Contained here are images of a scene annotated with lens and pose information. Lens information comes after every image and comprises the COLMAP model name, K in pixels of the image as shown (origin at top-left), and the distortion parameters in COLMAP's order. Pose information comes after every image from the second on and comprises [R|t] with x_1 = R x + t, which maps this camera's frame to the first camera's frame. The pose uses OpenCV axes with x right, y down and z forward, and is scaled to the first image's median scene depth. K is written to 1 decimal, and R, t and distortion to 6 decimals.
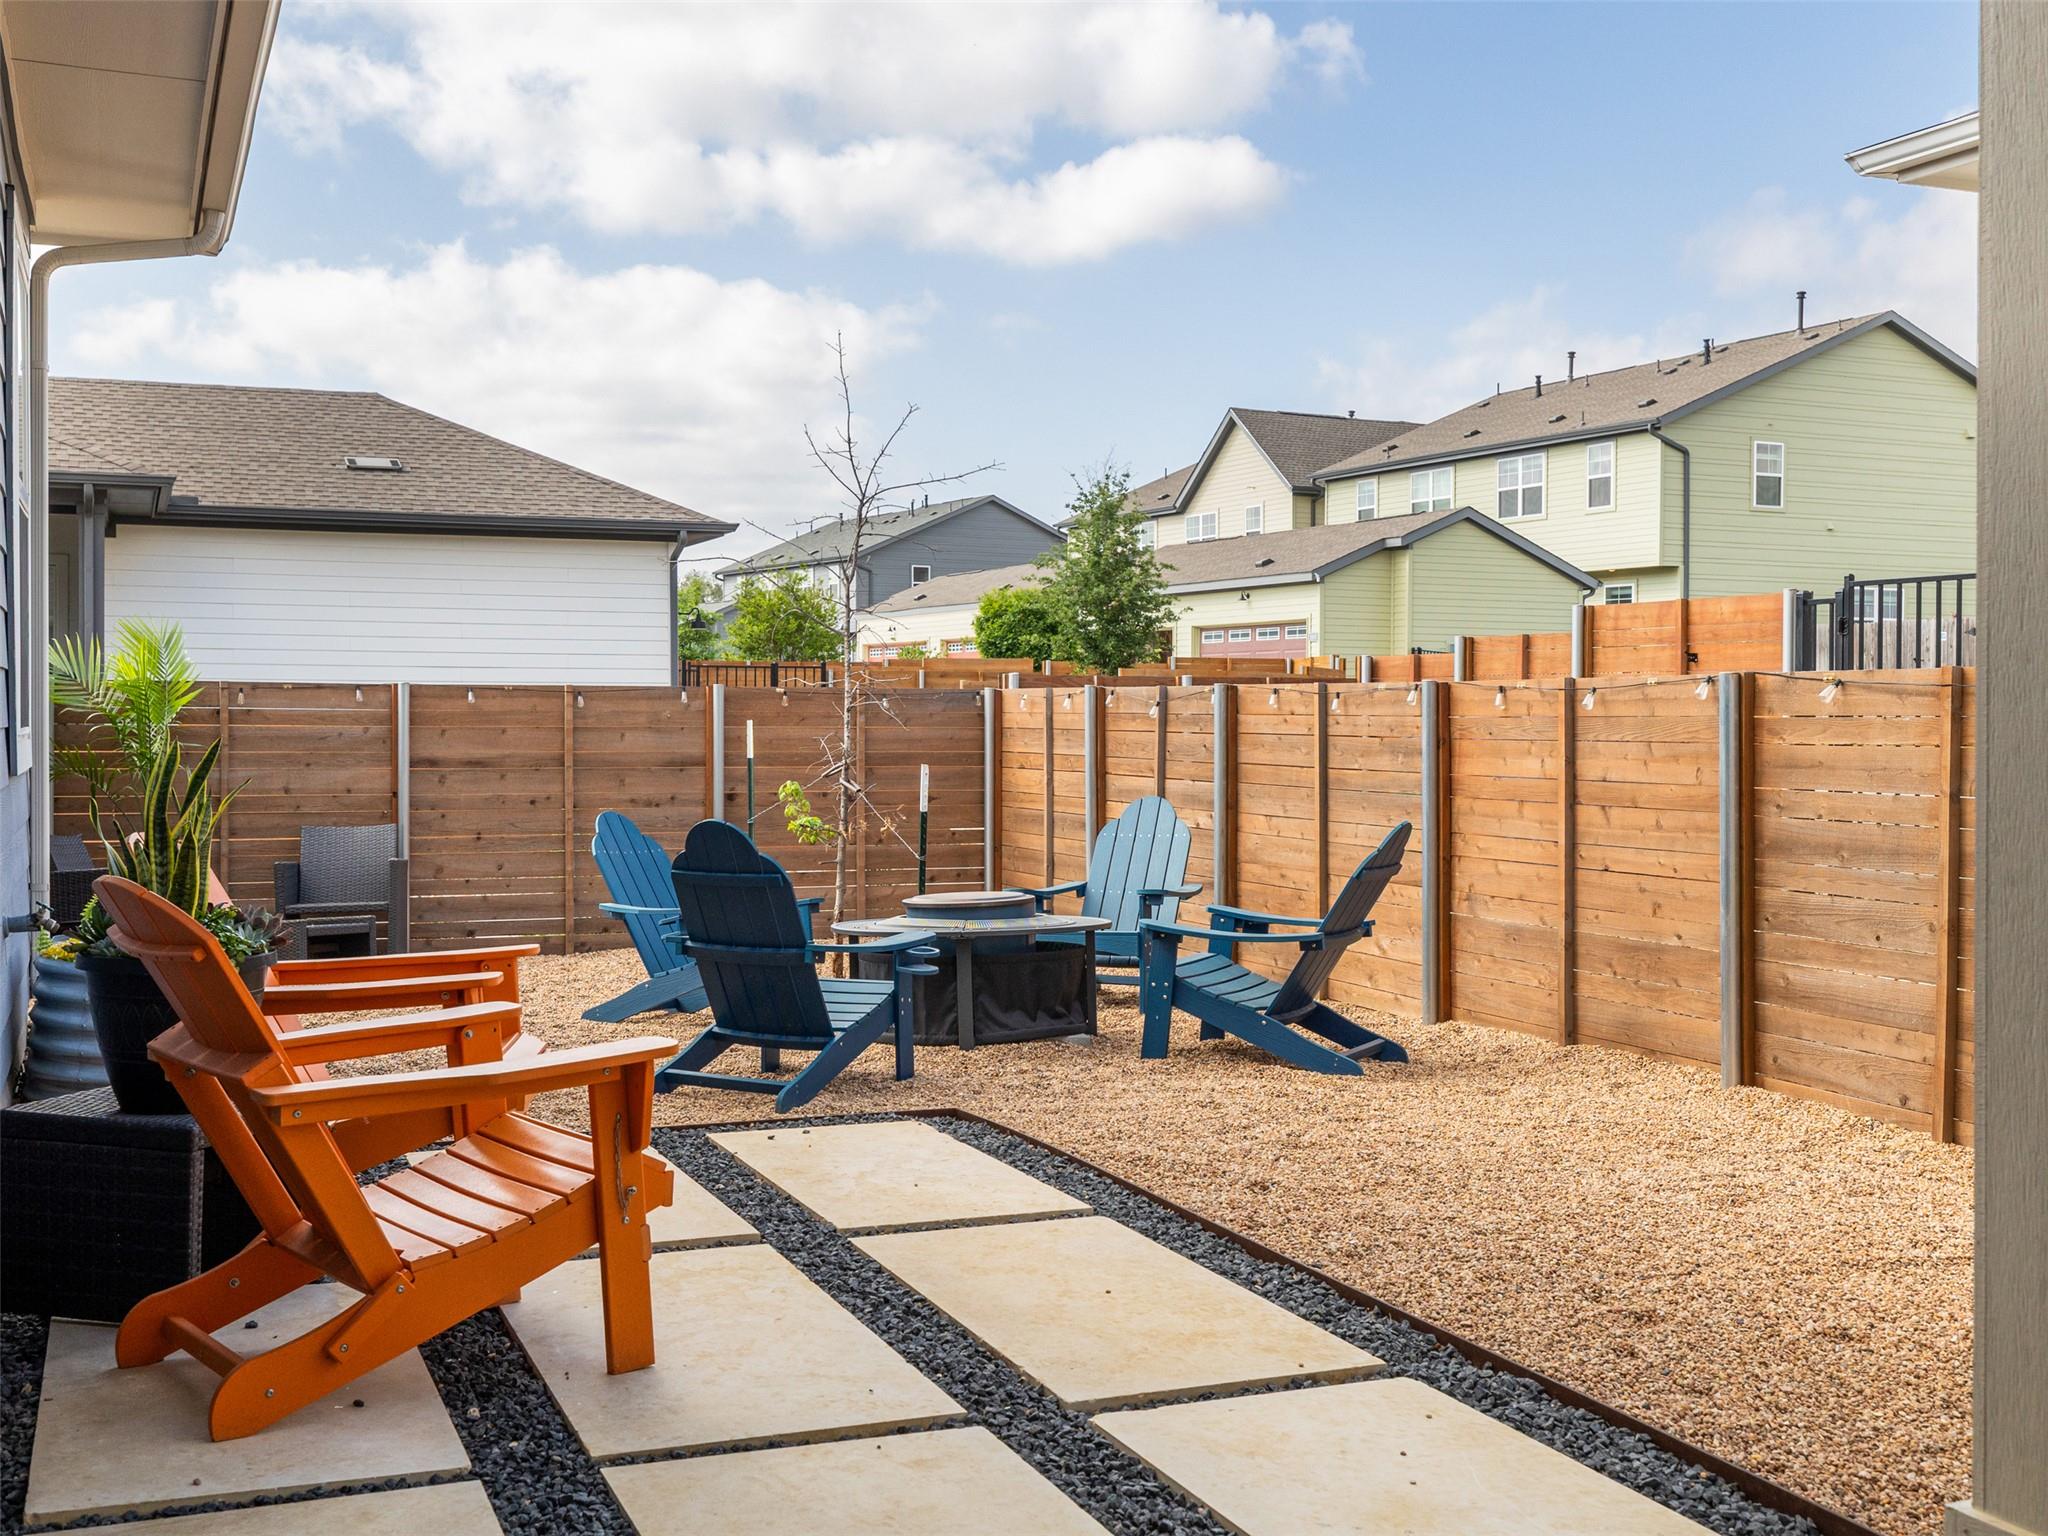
lens RADIAL K [[2224.7, 0, 1026.6], [0, 2224.7, 735.1], [0, 0, 1]] dist [0.001484, 0.013927]
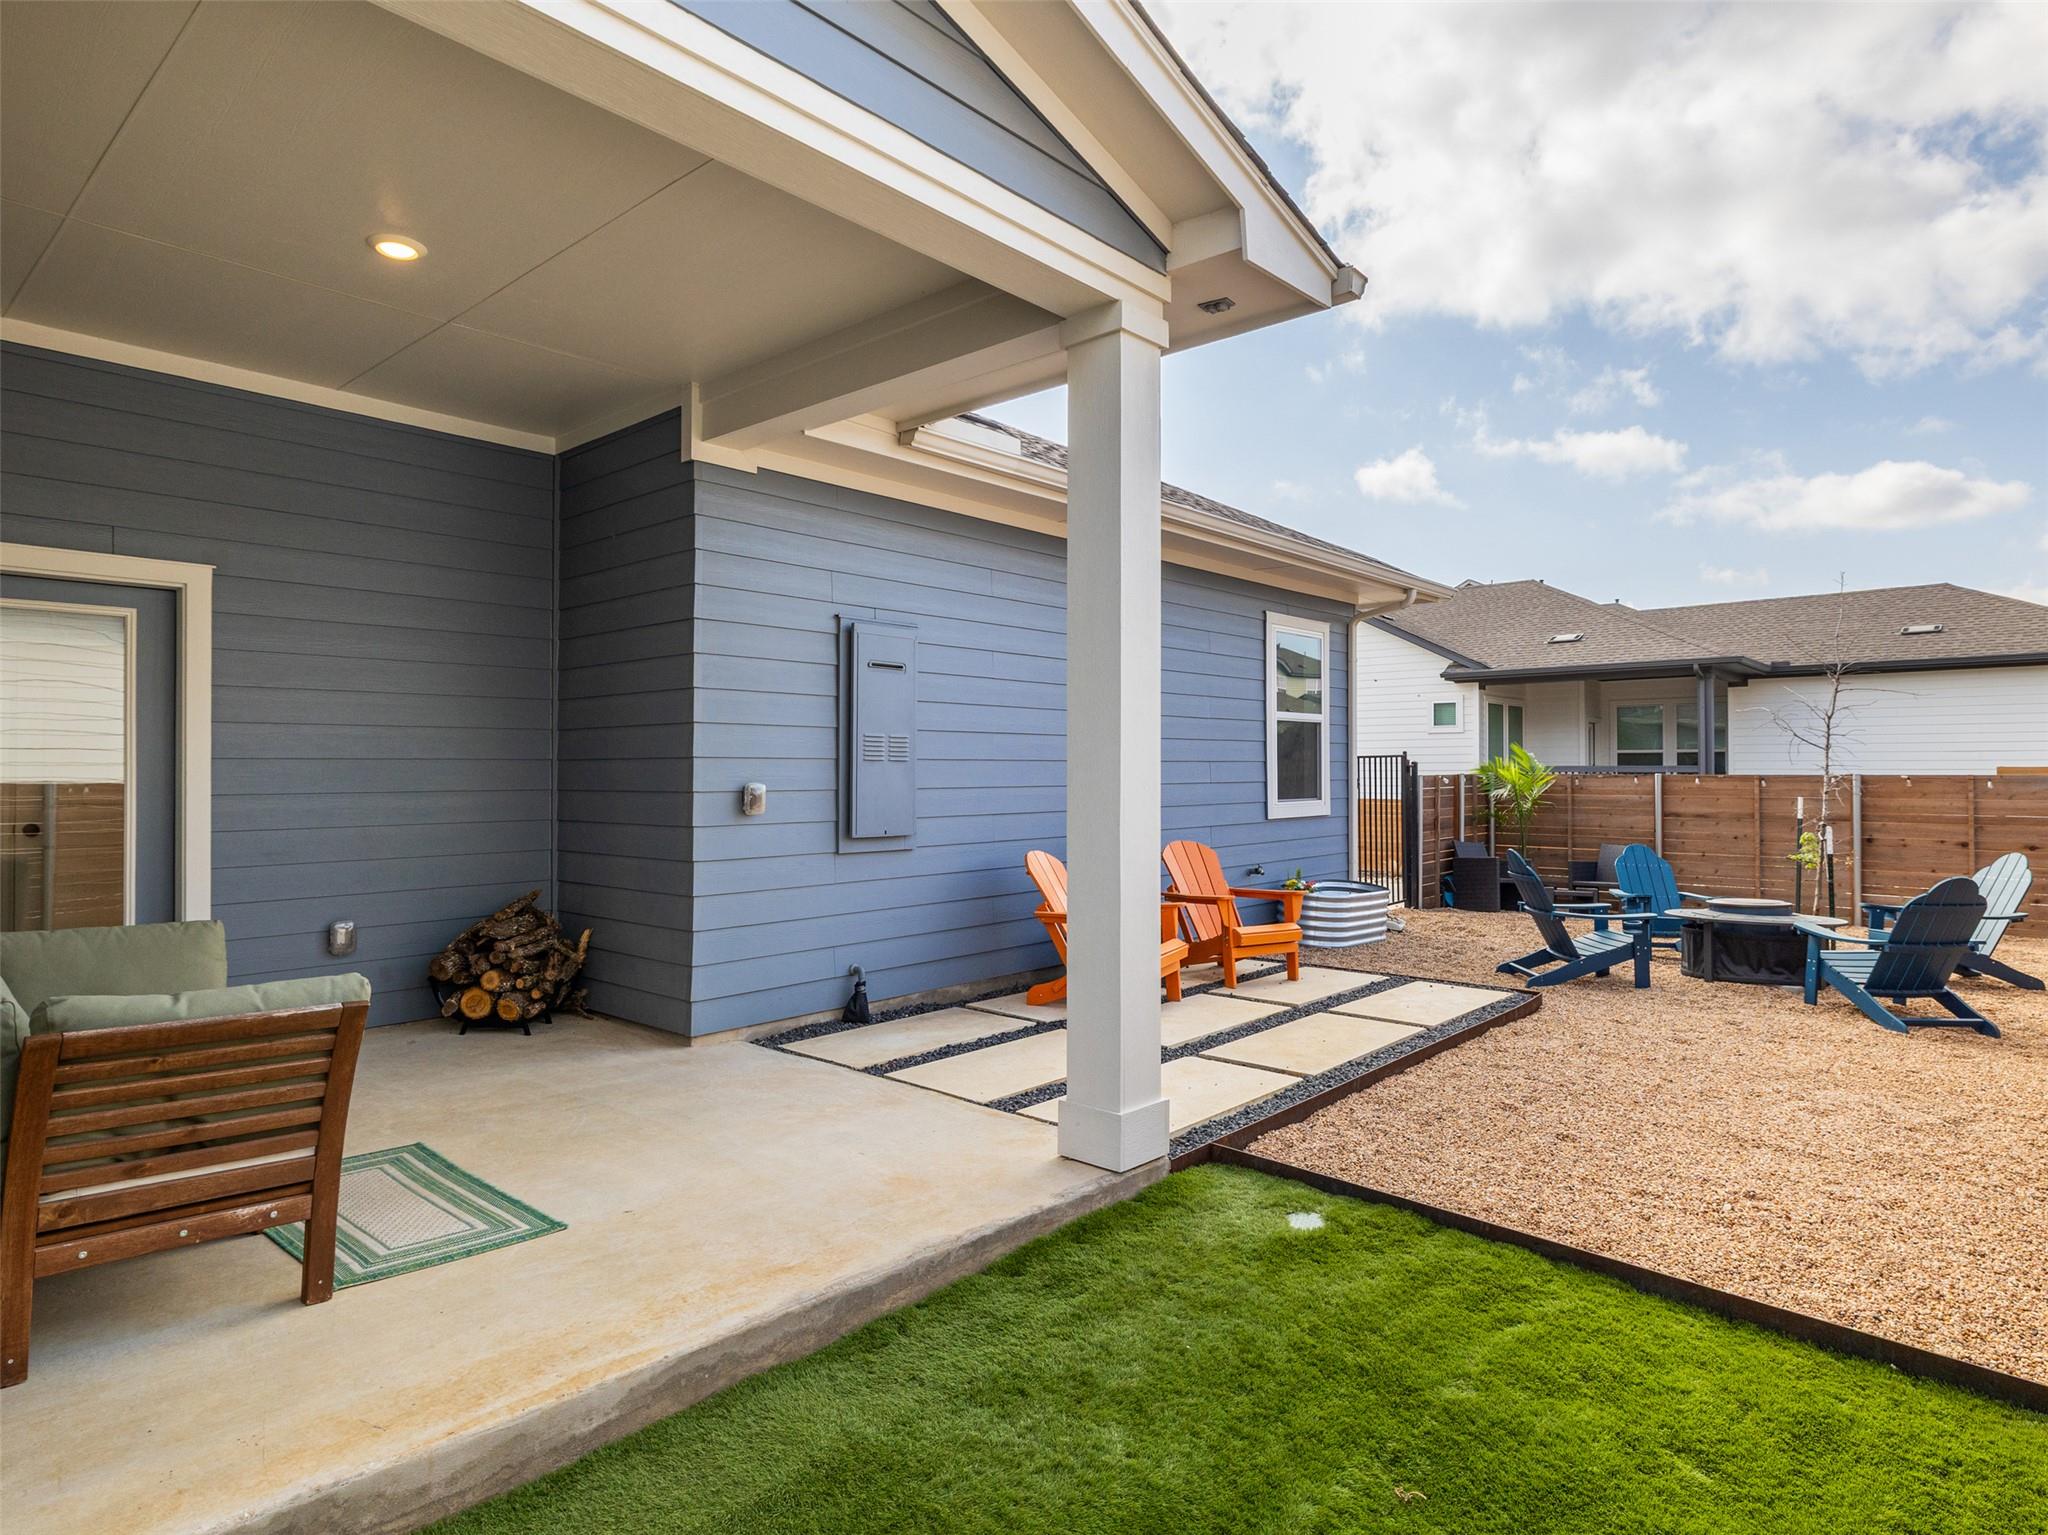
lens RADIAL K [[1163.5, 0, 1024.0], [0, 1163.5, 767.5], [0, 0, 1]] dist [-0.003485, 0.001875]
pose [[0.443938, -0.006857, -0.896031, 0.383406], [-0.004162, 0.999944, -0.009714, -0.016545], [0.896048, 0.008042, 0.443884, 0.038289]]
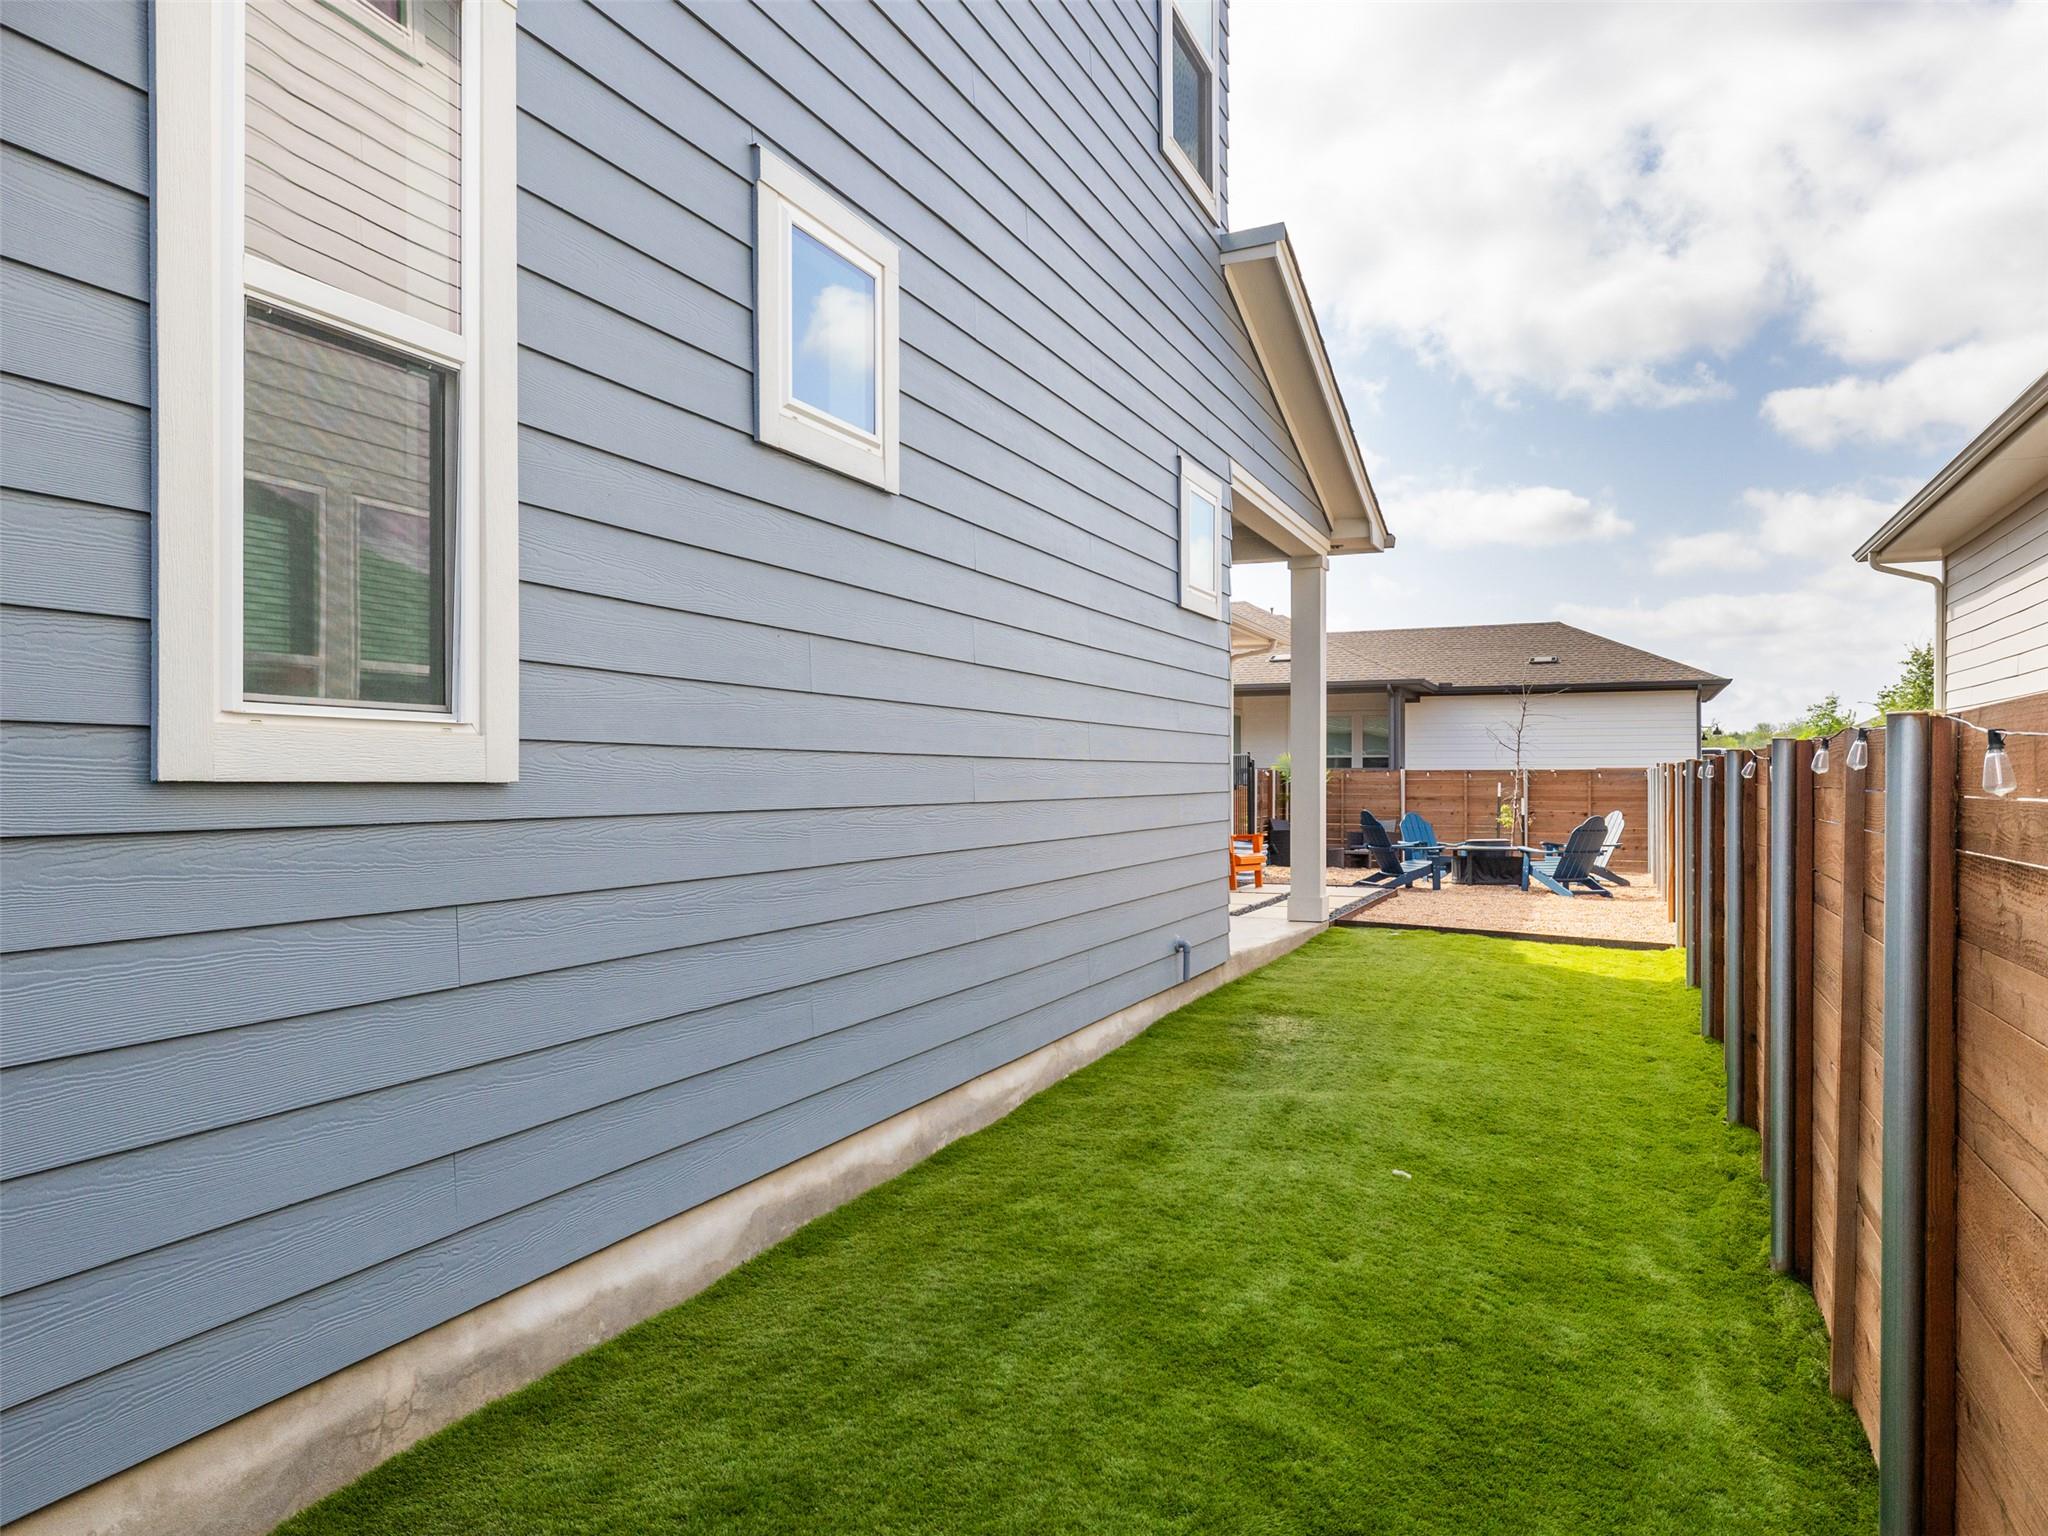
lens RADIAL K [[1398.4, 0, 996.6], [0, 1398.4, 840.4], [0, 0, 1]] dist [0.000241, -0.000421]
pose [[0.694185, 0.028509, -0.719232, 0.616533], [-0.004258, 0.999360, 0.035503, 0.005050], [0.719784, -0.021583, 0.693862, -0.576094]]
